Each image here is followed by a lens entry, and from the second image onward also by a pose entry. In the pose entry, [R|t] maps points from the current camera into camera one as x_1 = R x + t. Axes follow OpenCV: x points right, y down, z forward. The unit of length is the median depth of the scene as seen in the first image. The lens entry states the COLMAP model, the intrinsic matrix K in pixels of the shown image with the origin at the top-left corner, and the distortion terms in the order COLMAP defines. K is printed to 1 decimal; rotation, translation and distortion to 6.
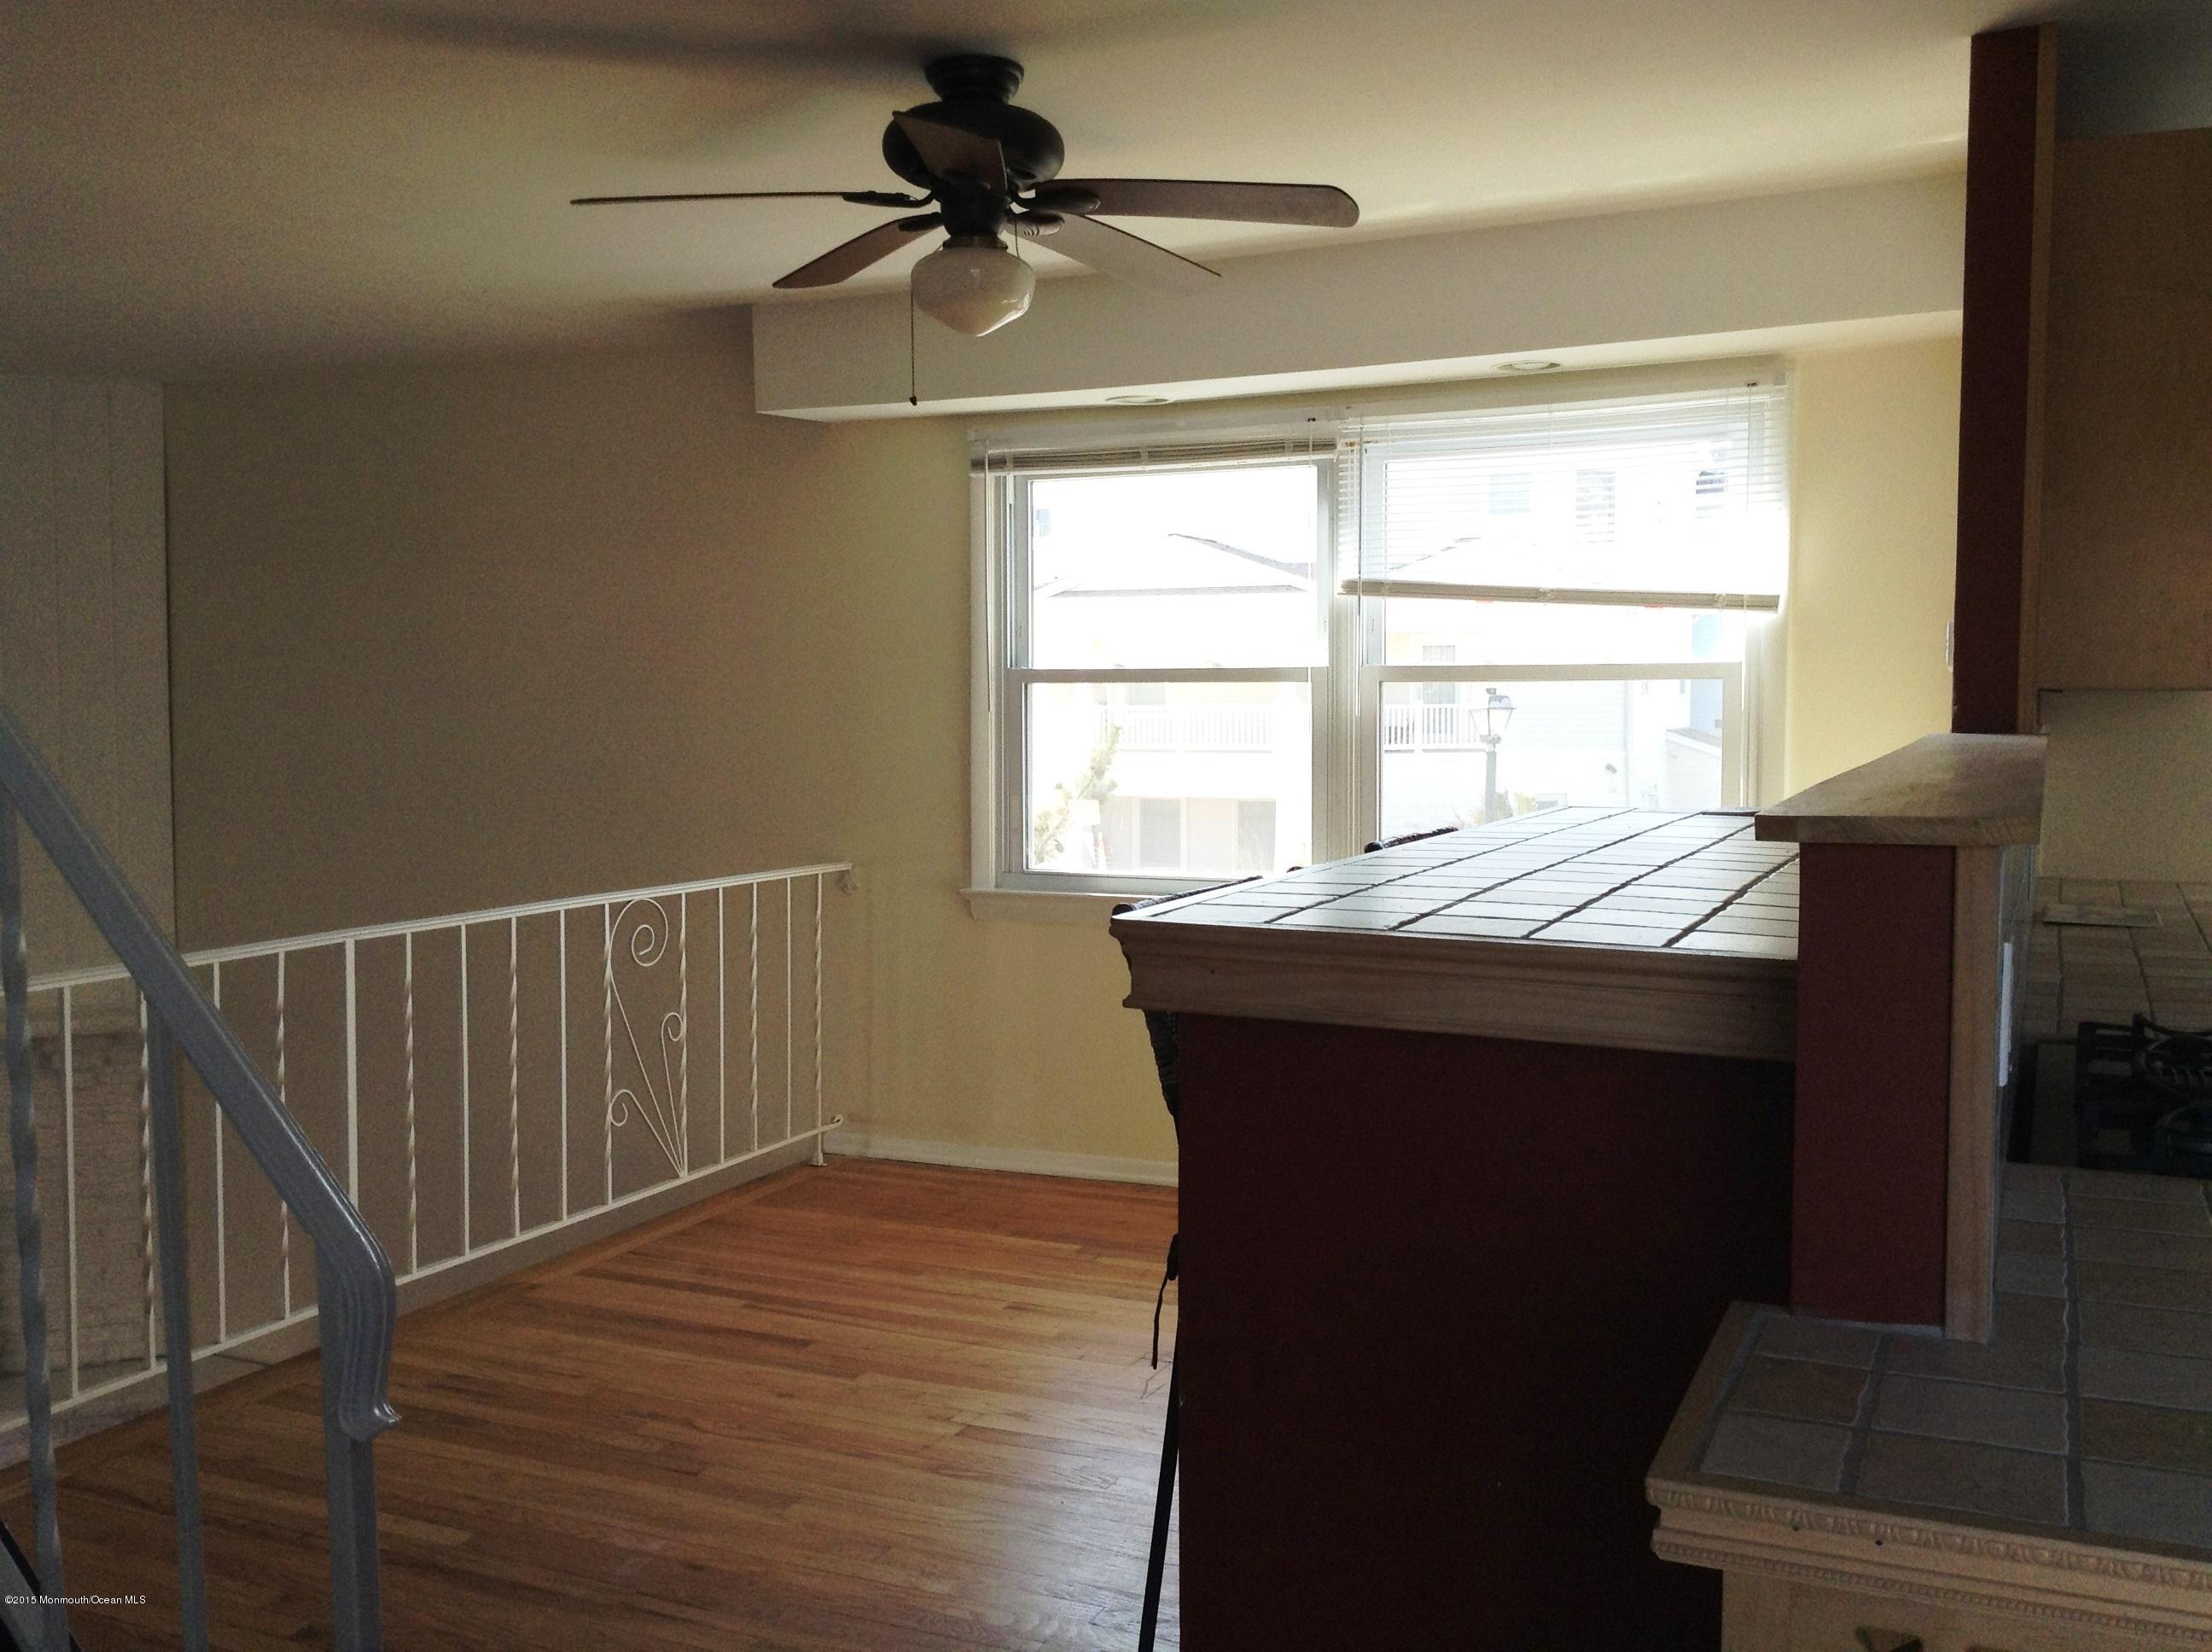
lens RADIAL K [[2000.5, 0, 1099.8], [0, 2000.5, 805.9], [0, 0, 1]] dist [0.117778, -0.226632]
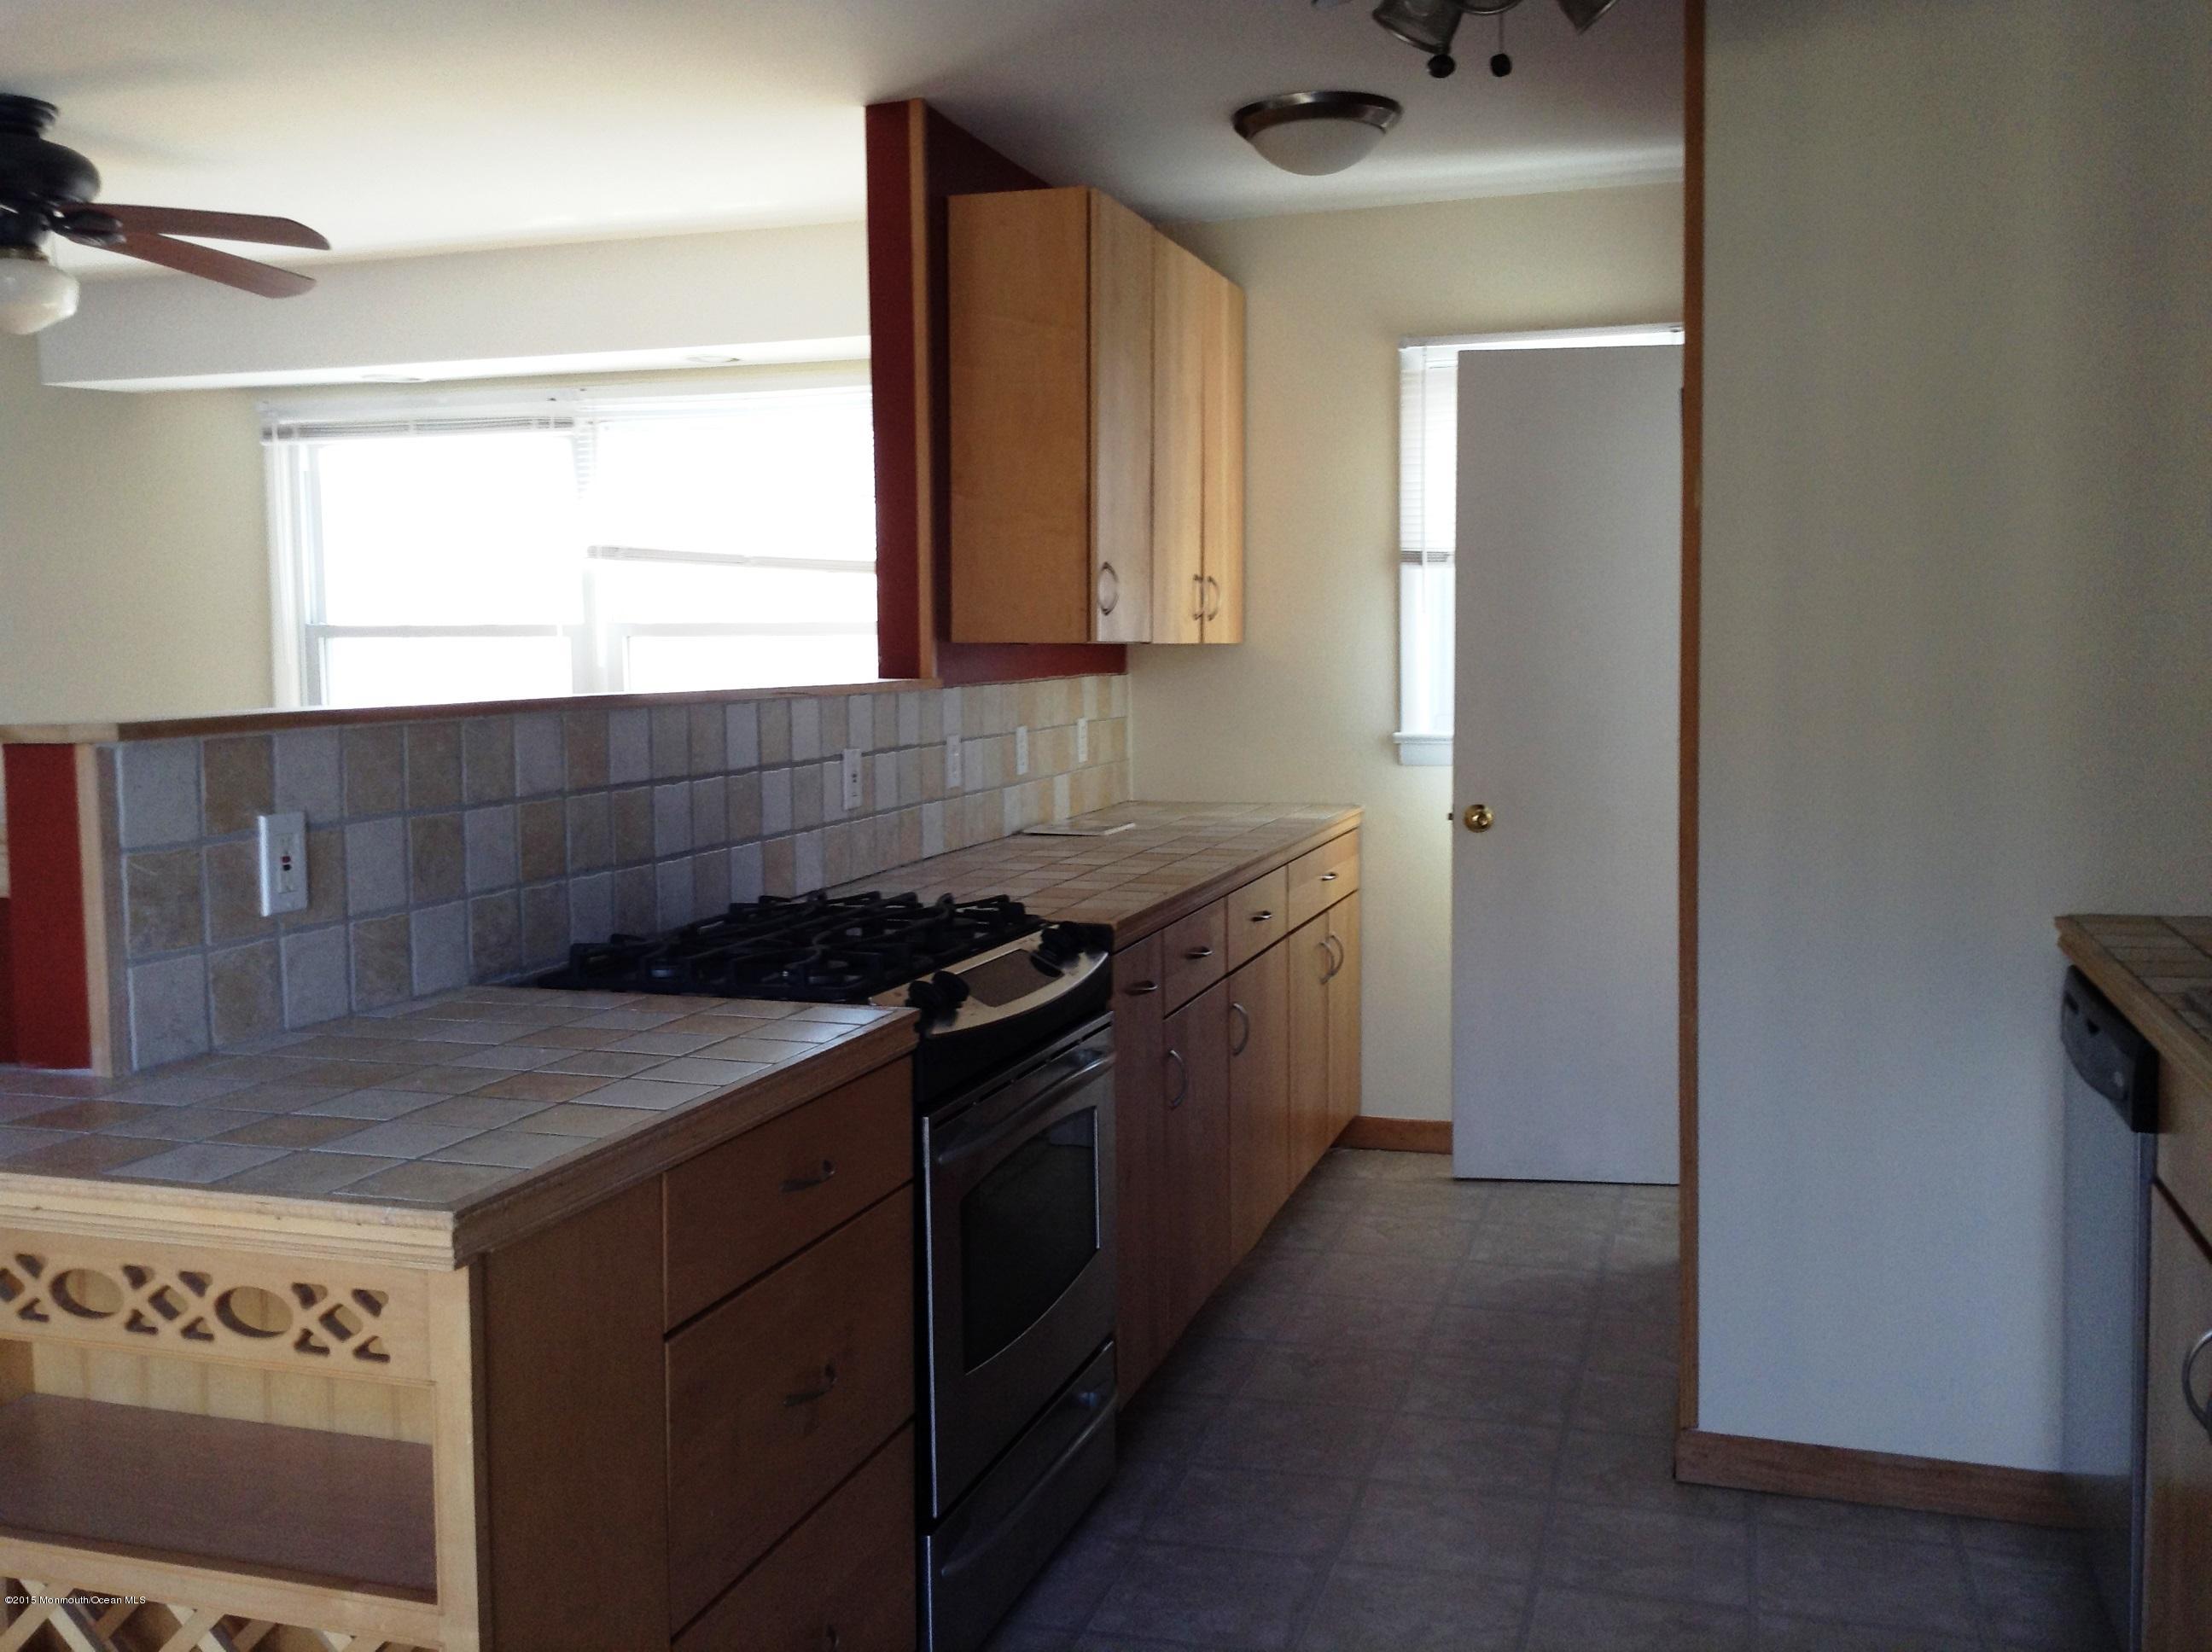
lens RADIAL K [[2000.5, 0, 1099.8], [0, 2000.5, 805.9], [0, 0, 1]] dist [0.117778, -0.226632]
pose [[0.991648, -0.012829, 0.128331, 0.258488], [0.010094, 0.999708, 0.021943, 0.010766], [-0.128575, -0.020465, 0.991489, -0.151100]]
